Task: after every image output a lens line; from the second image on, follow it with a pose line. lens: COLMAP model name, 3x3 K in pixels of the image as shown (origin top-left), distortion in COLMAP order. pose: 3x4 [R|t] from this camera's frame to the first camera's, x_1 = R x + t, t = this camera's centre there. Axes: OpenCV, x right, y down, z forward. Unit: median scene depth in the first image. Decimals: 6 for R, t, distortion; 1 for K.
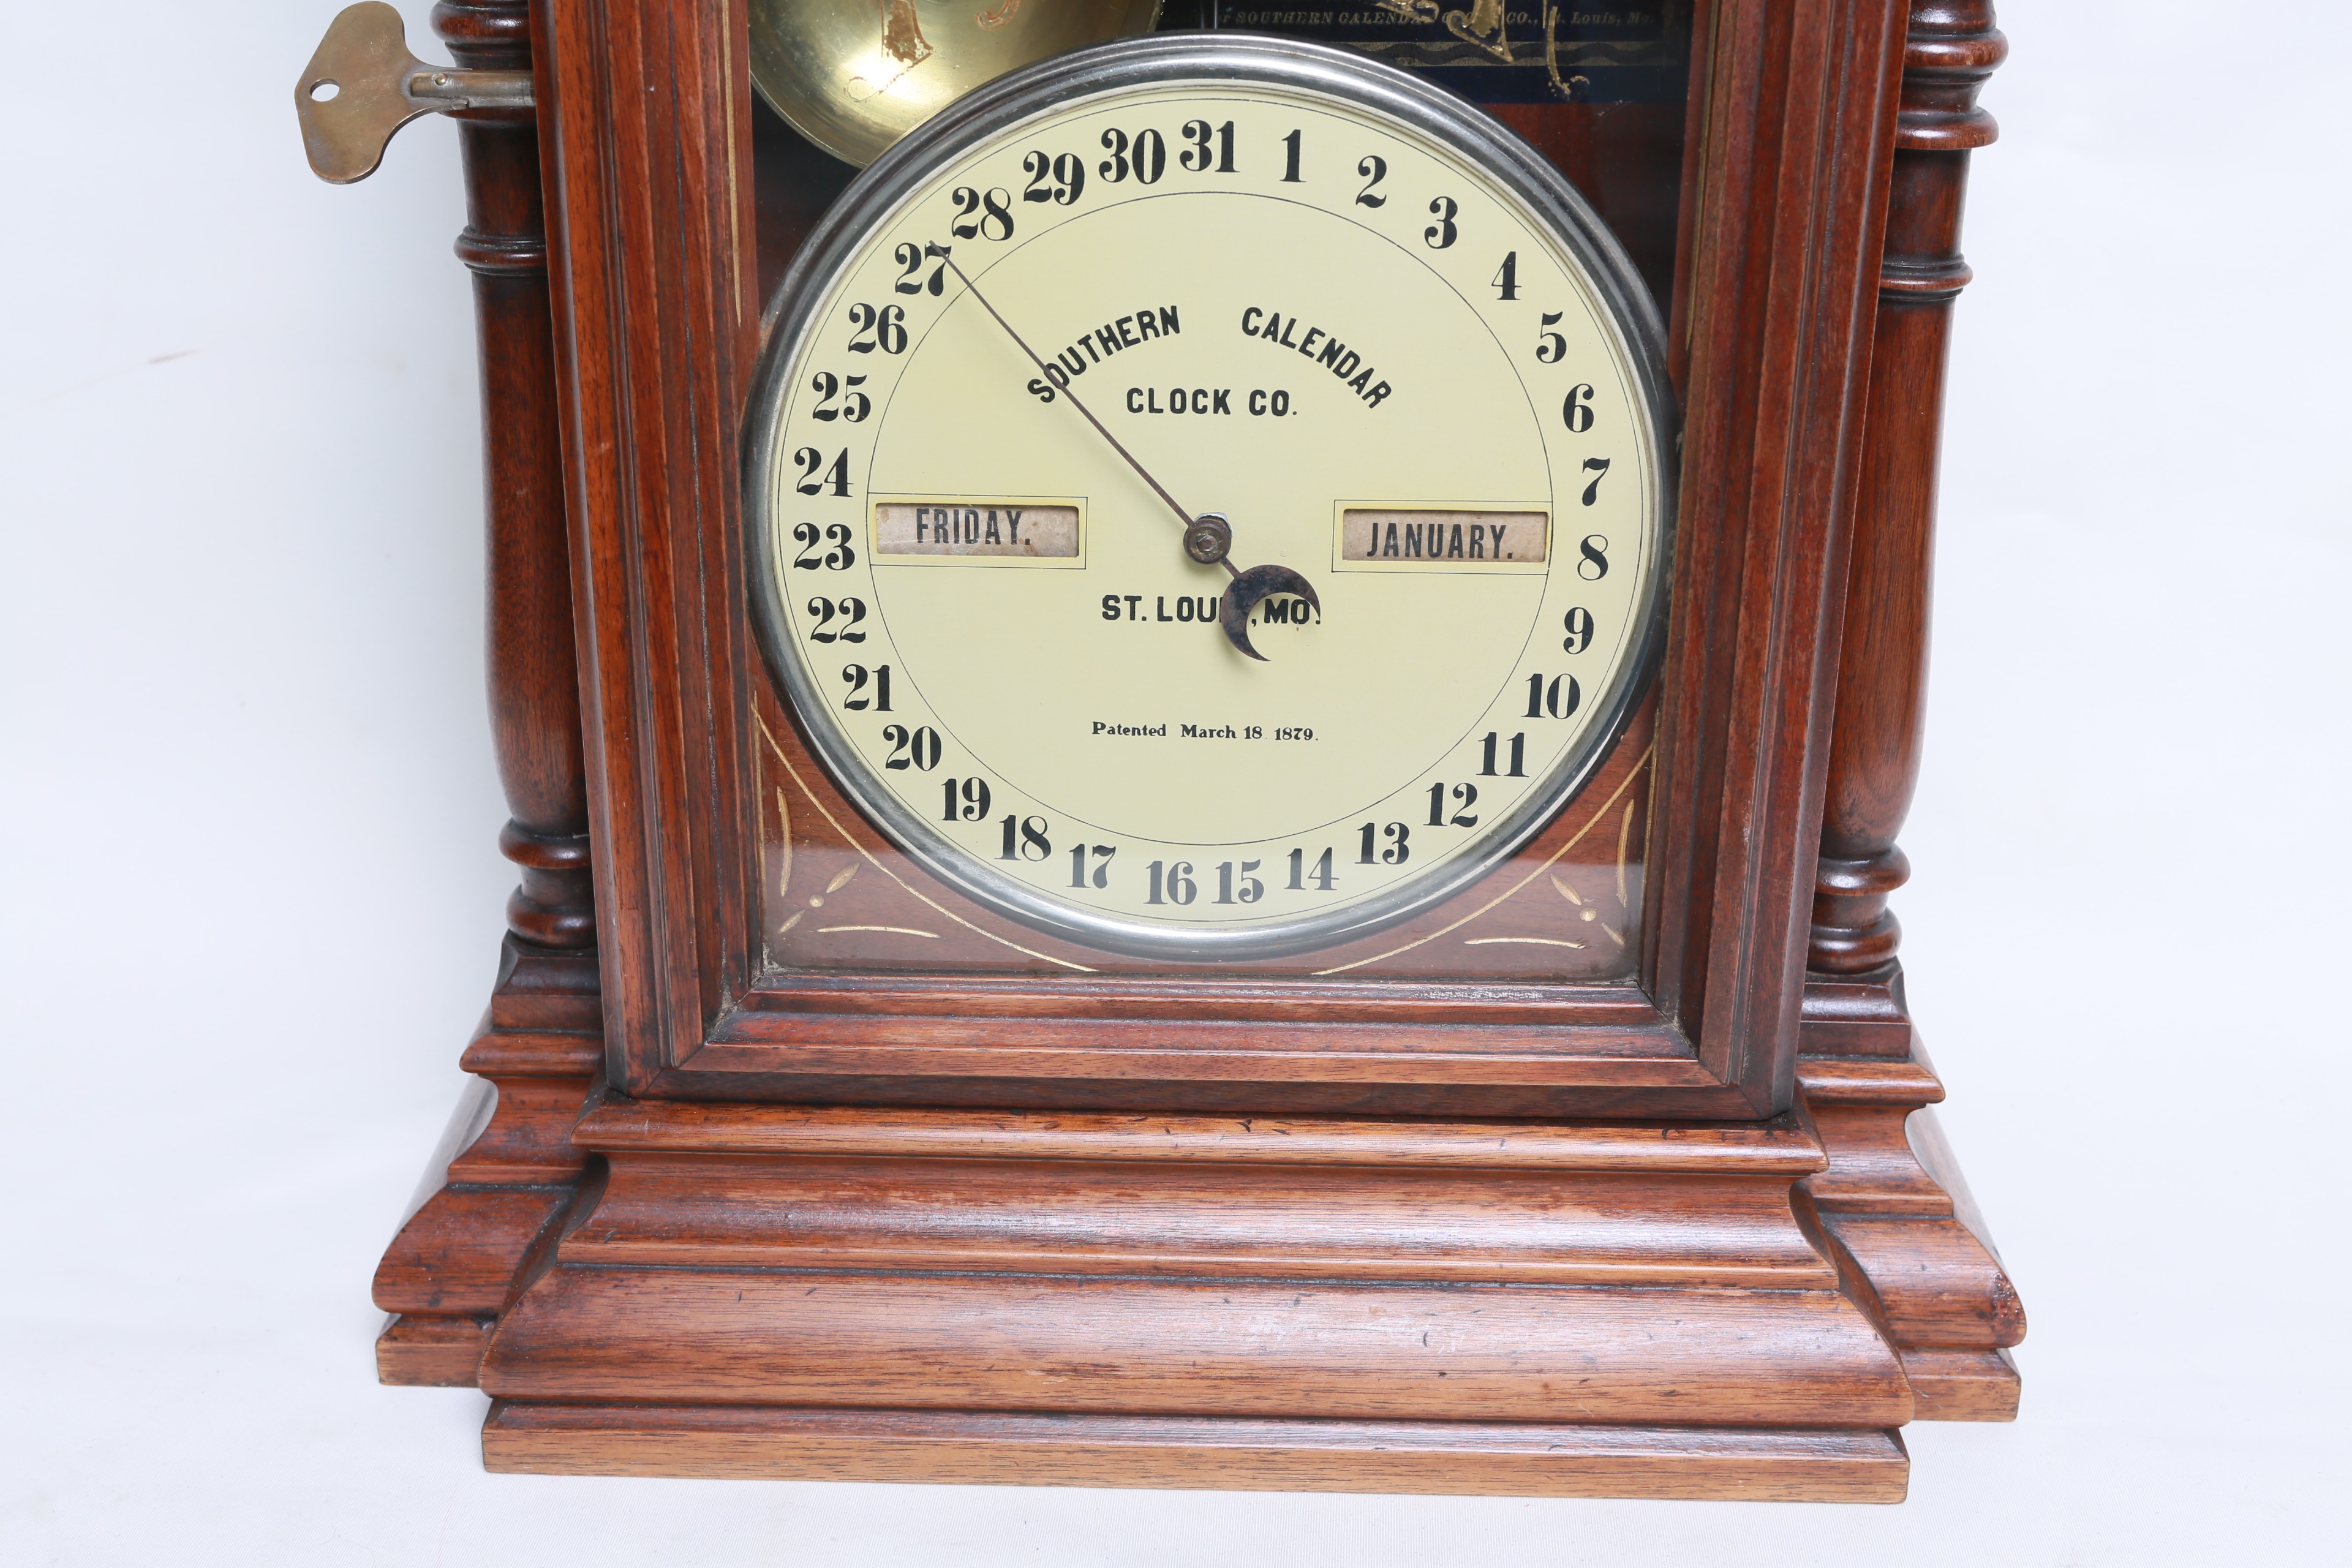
lens RADIAL K [[3019.9, 0, 1176.6], [0, 3019.9, 791.9], [0, 0, 1]] dist [-0.004799, 0.000000]
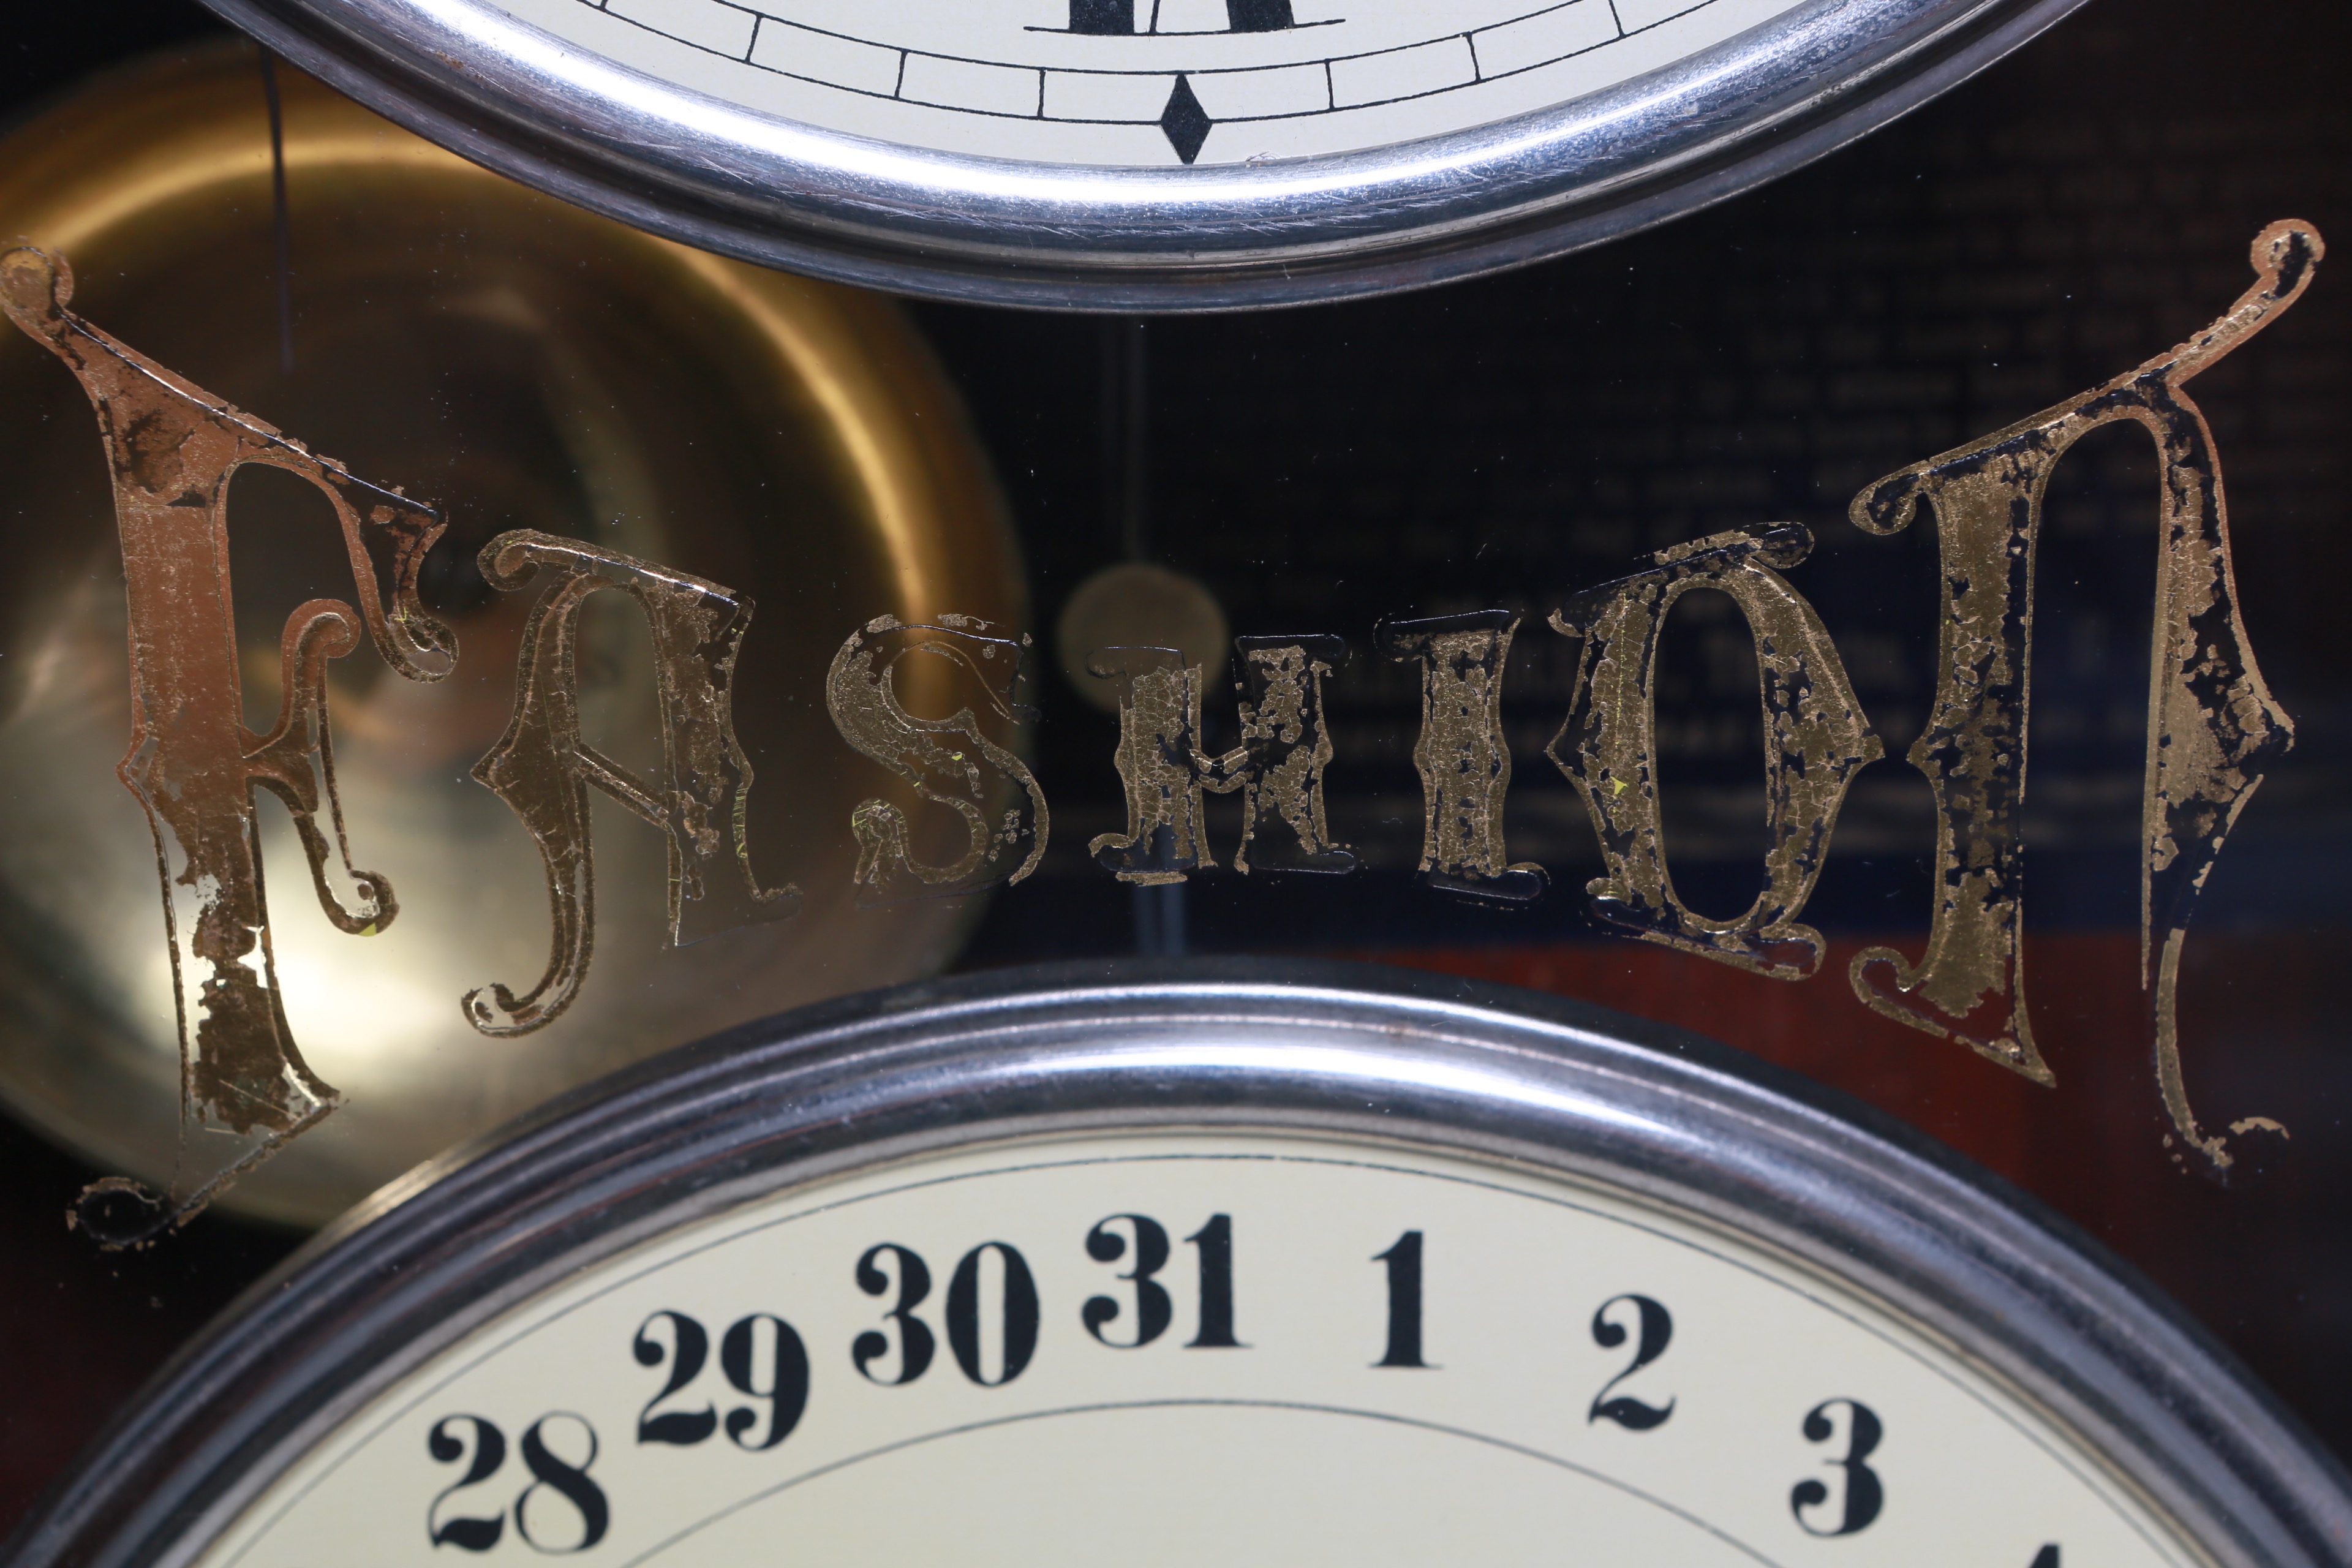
lens RADIAL K [[4764.5, 0, 1185.1], [0, 4764.5, 790.2], [0, 0, 1]] dist [0.429224, 0.000000]
pose [[0.999441, -0.032261, 0.008718, 0.009680], [0.032895, 0.995711, -0.086474, -0.210197], [-0.005891, 0.086712, 0.996216, 0.417159]]
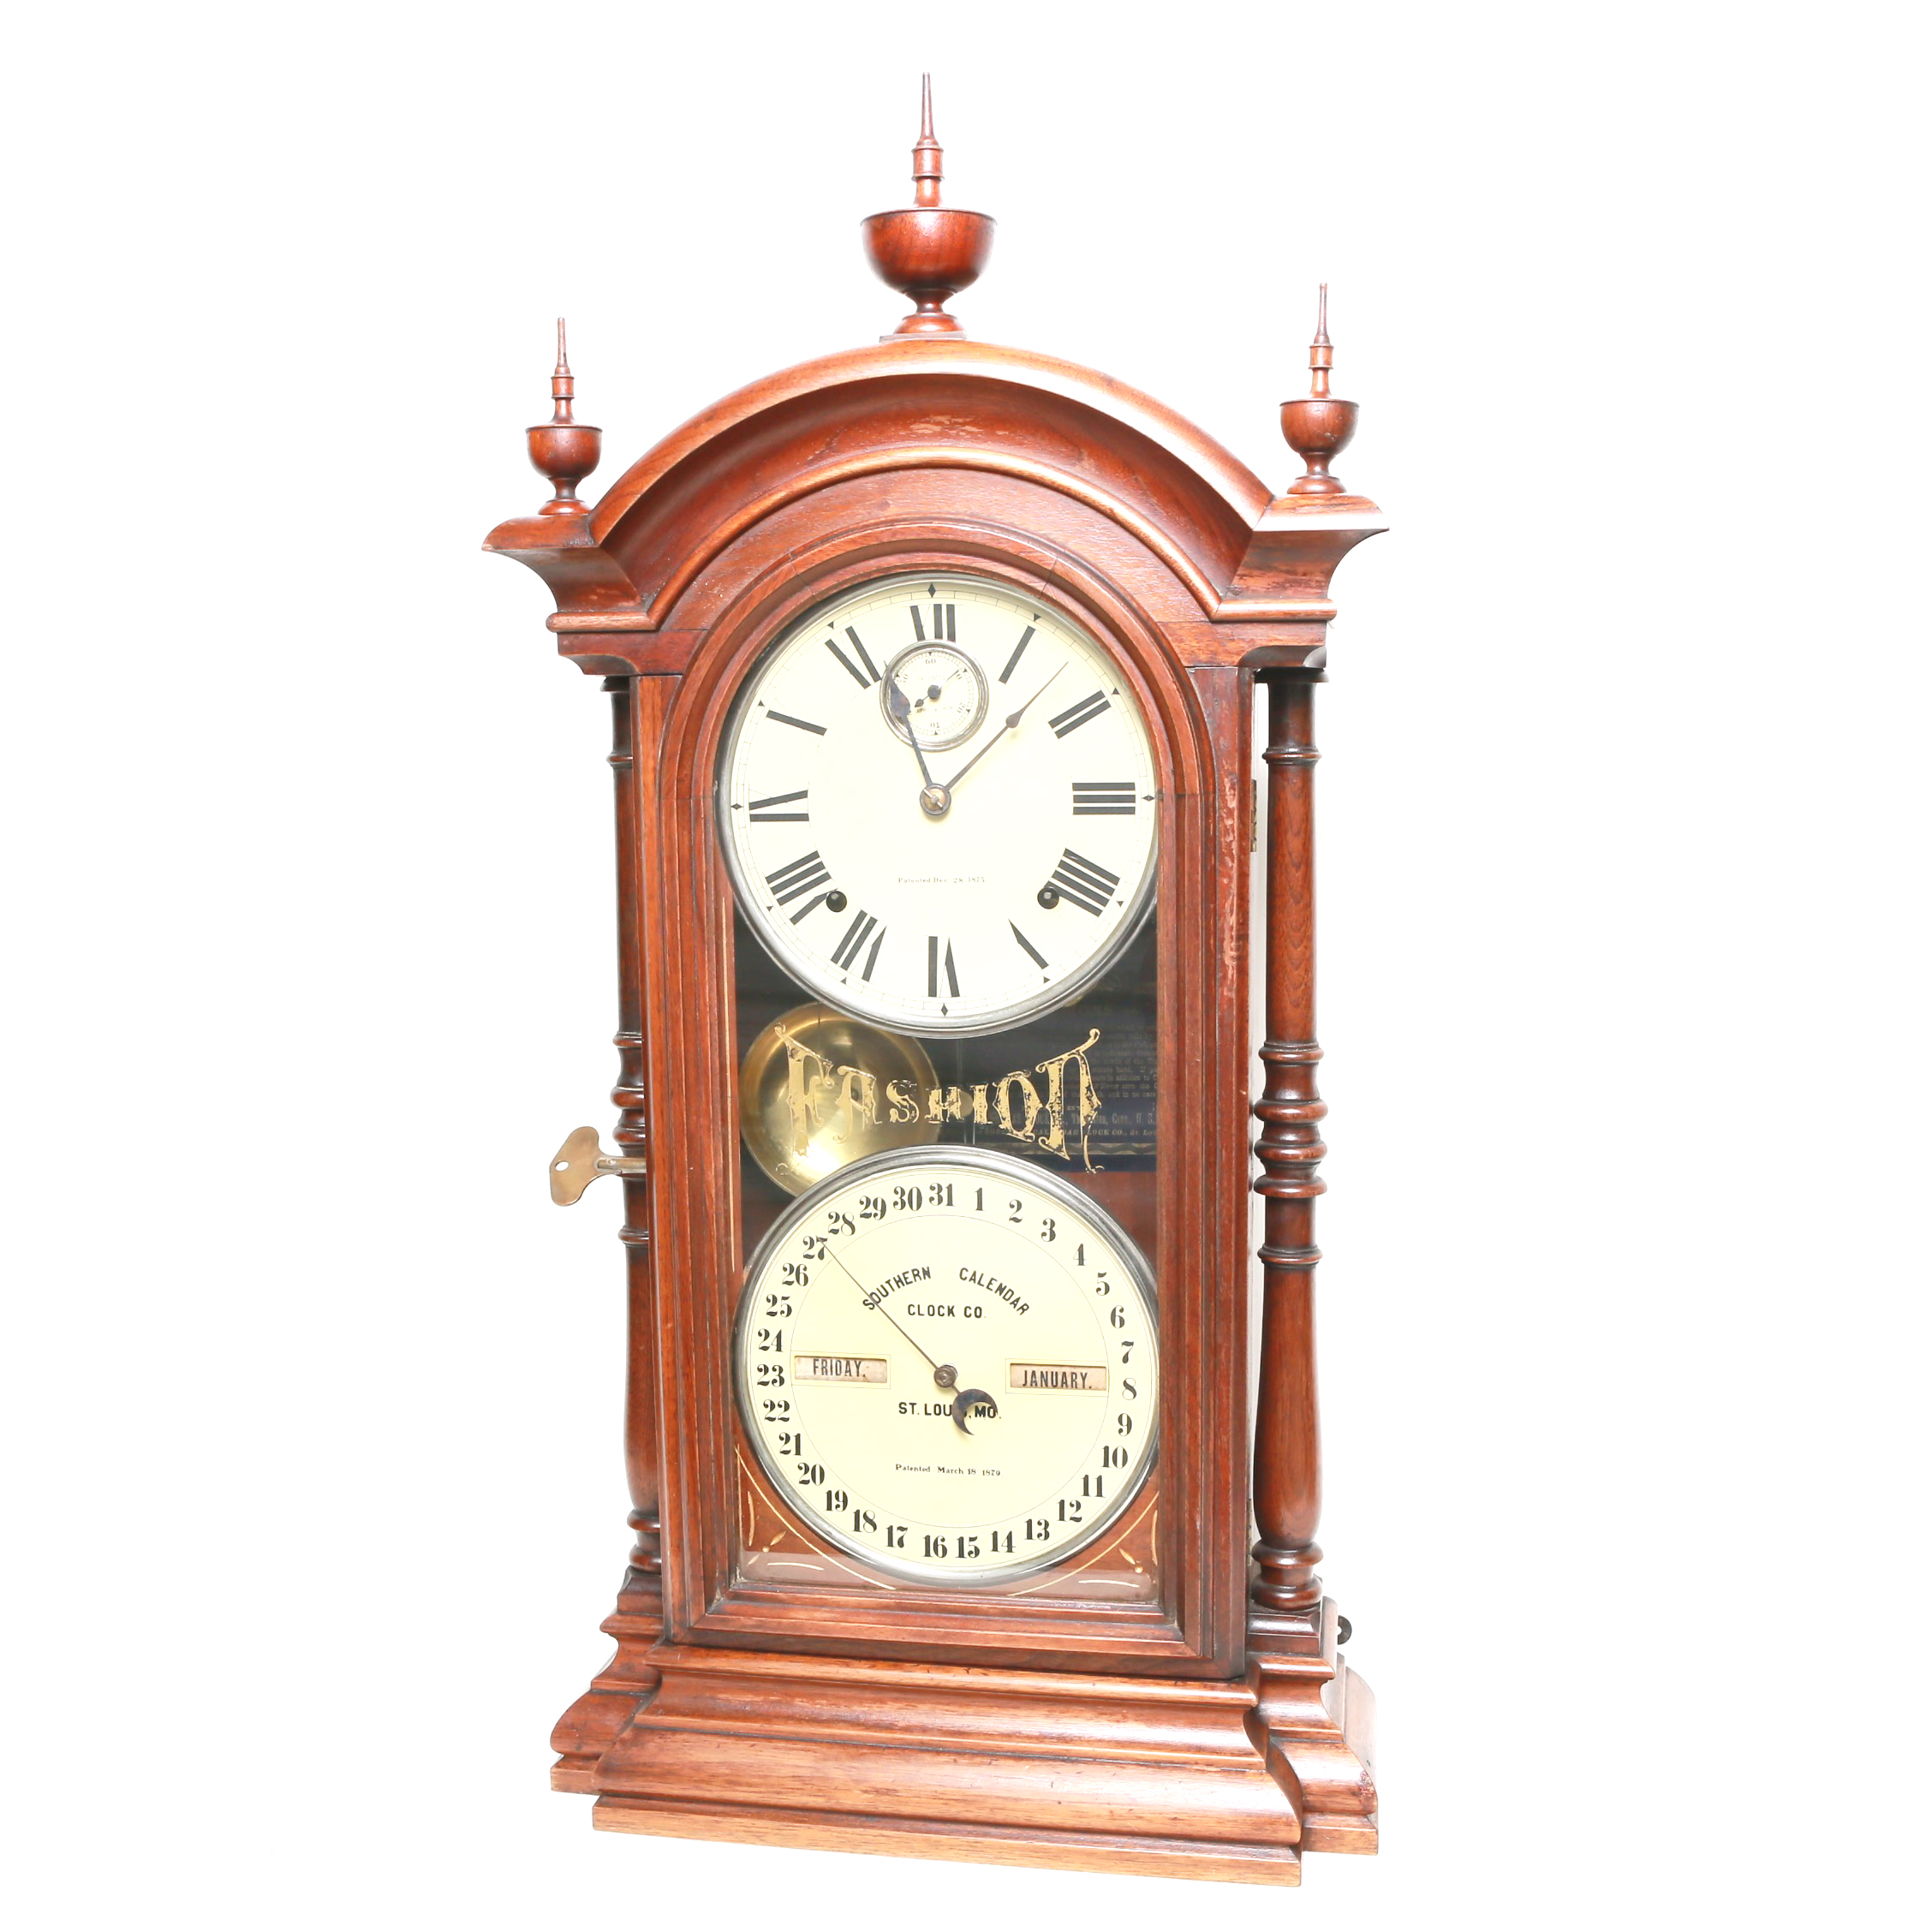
lens RADIAL K [[2267.1, 0, 960.9], [0, 2267.1, 1014.5], [0, 0, 1]] dist [-0.082106, 0.000000]
pose [[0.986308, -0.004082, -0.164862, 0.280352], [-0.039921, 0.964052, -0.262699, 0.087313], [0.160008, 0.265684, 0.950689, -0.566555]]
